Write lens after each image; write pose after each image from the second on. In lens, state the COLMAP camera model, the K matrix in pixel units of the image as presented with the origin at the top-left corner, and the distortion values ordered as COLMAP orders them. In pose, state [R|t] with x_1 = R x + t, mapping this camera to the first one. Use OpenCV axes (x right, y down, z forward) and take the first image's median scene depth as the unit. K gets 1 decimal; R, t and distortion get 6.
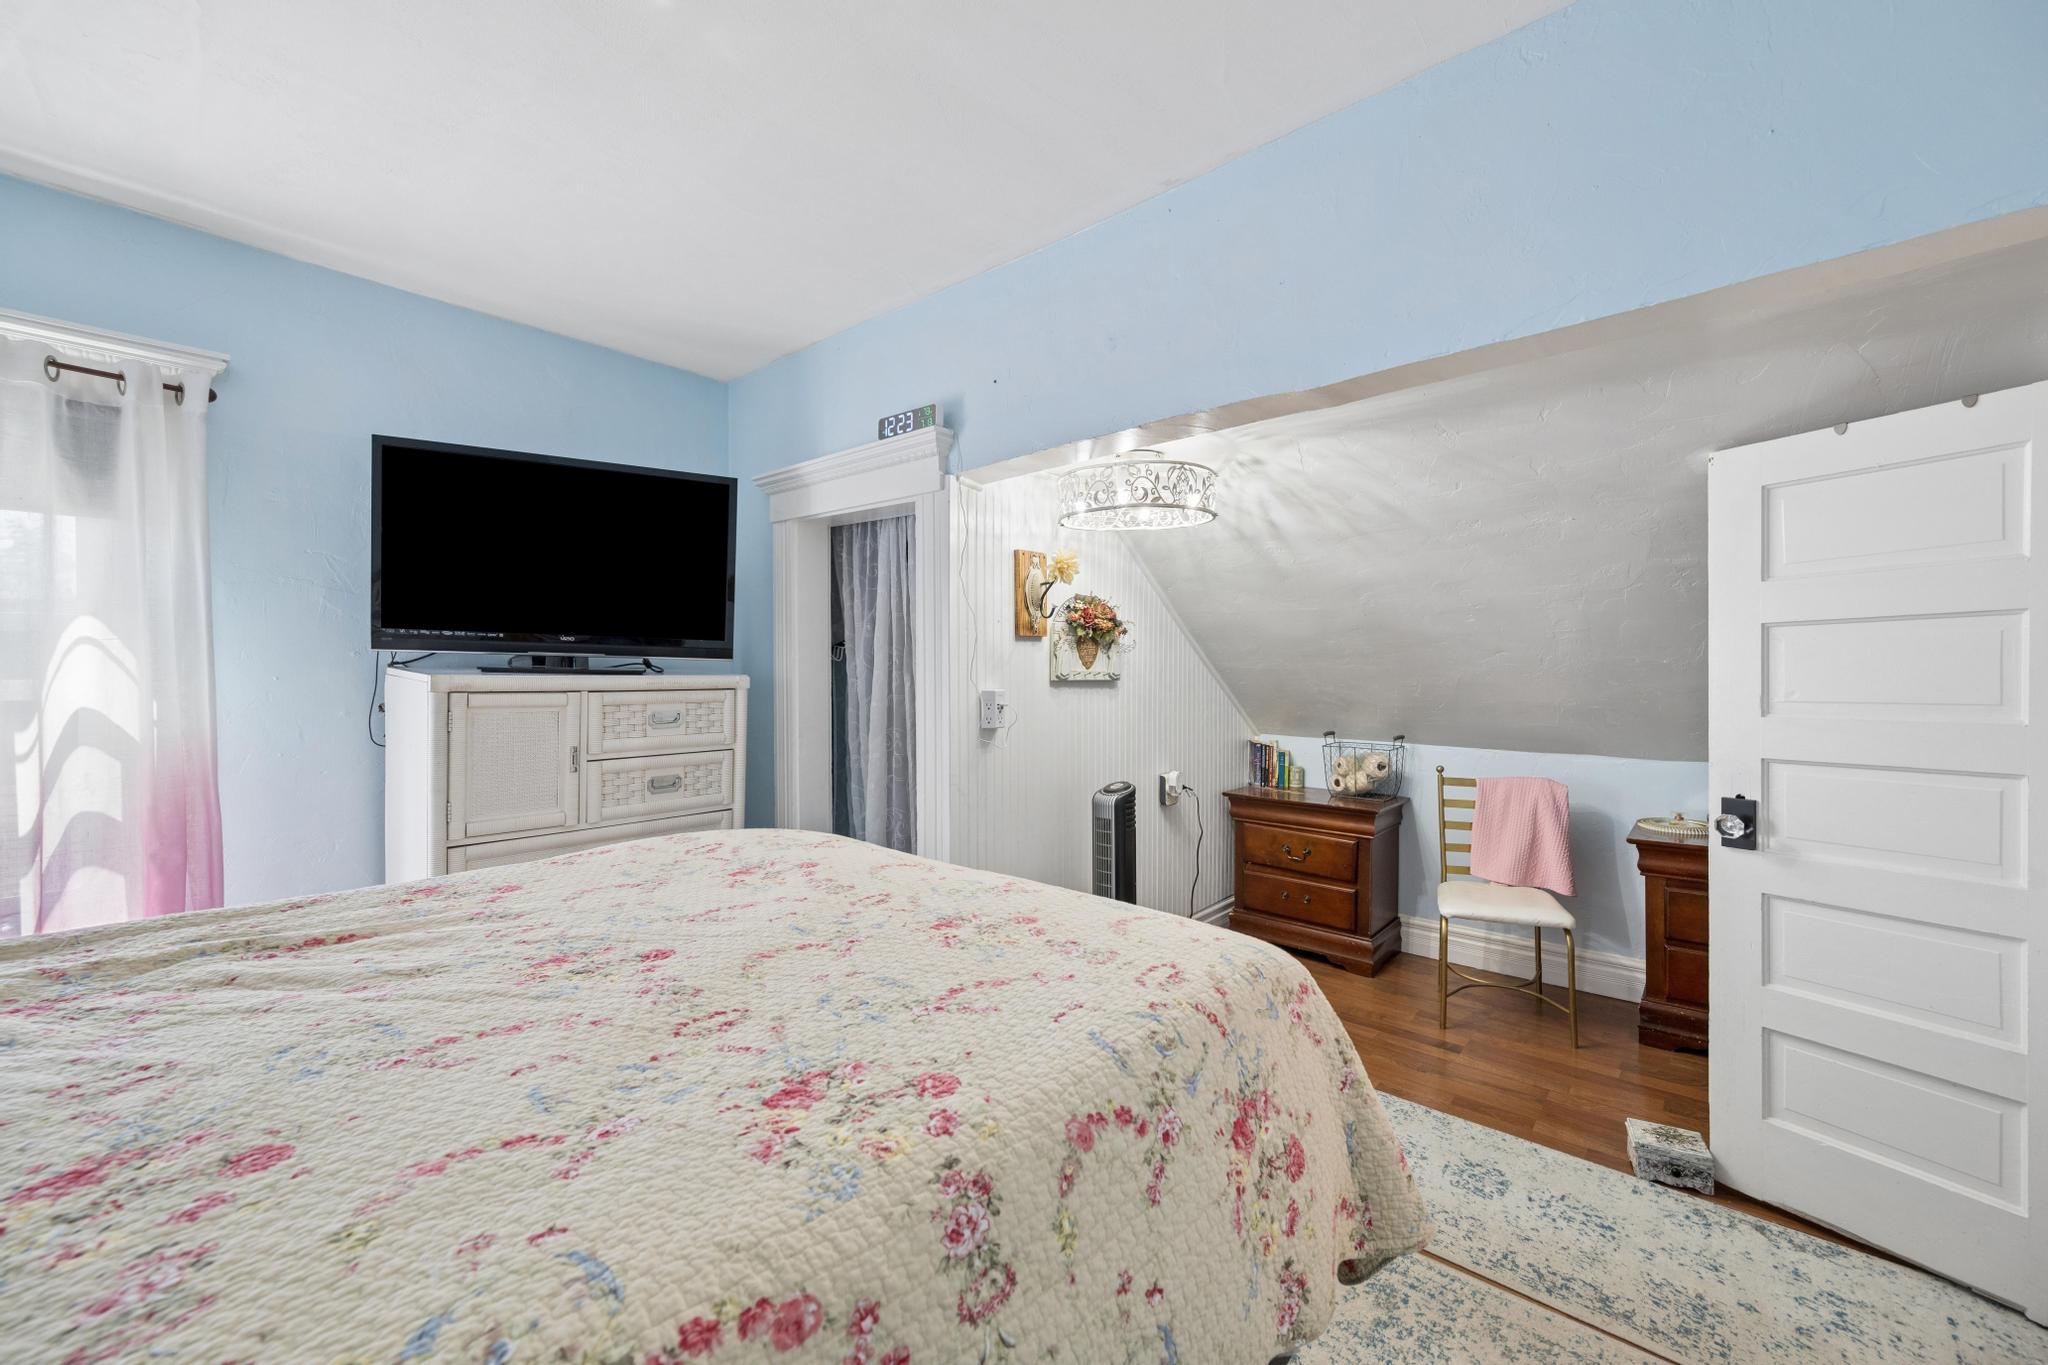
lens RADIAL K [[805.1, 0, 1045.9], [0, 805.1, 689.6], [0, 0, 1]] dist [-0.000902, -0.000053]
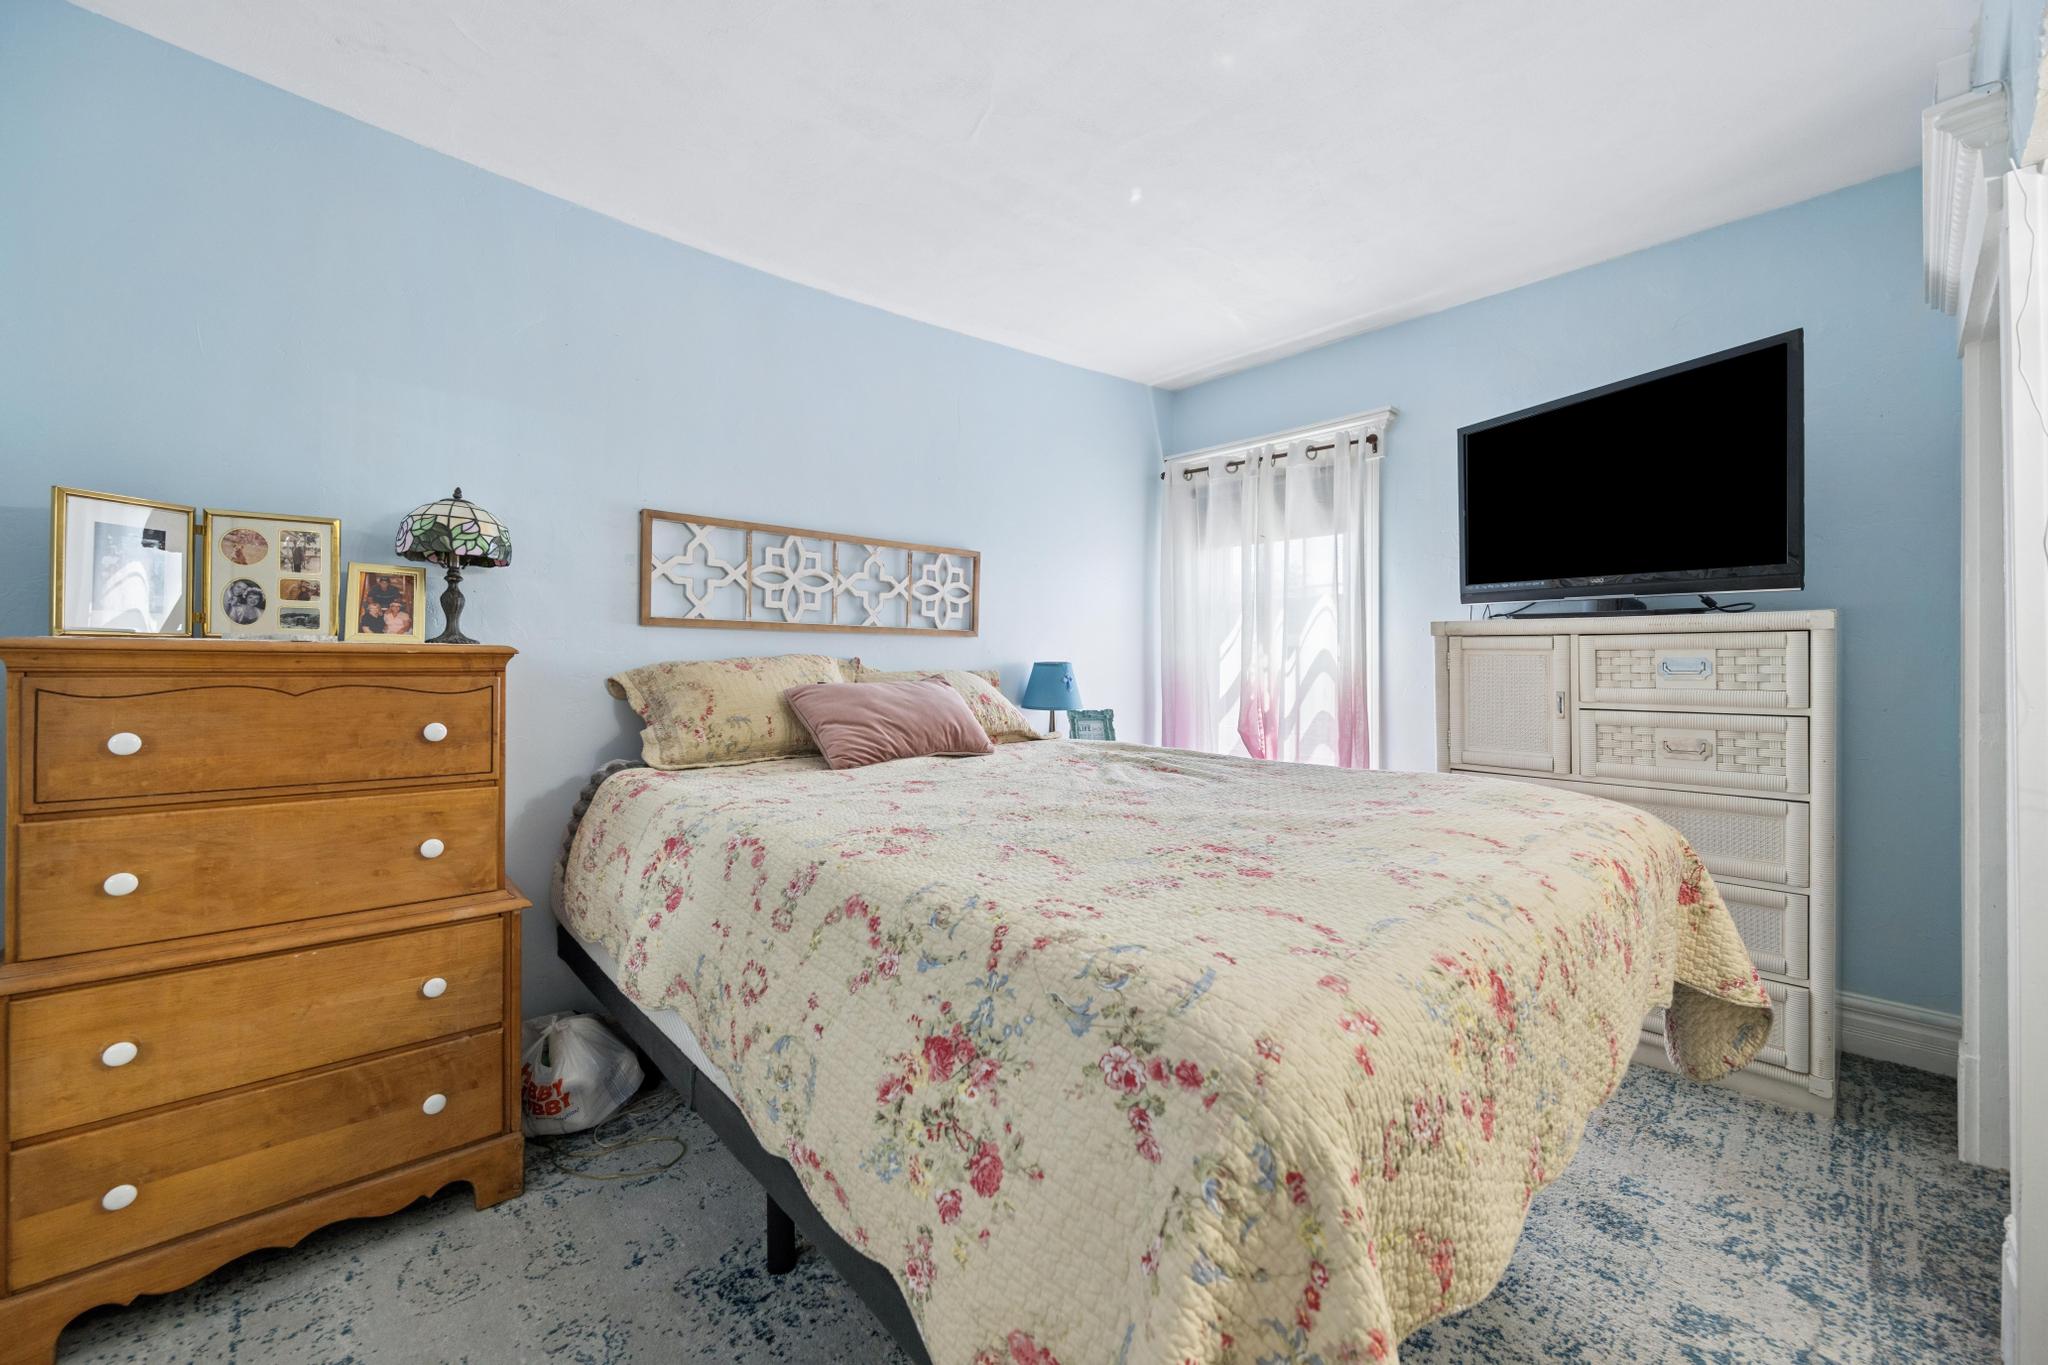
lens RADIAL K [[820.8, 0, 1026.9], [0, 820.8, 660.4], [0, 0, 1]] dist [0.000807, 0.000077]
pose [[-0.127135, 0.003202, -0.991880, 0.465496], [-0.016877, 0.999843, 0.005391, 0.038233], [0.991742, 0.017425, -0.127061, 0.485806]]
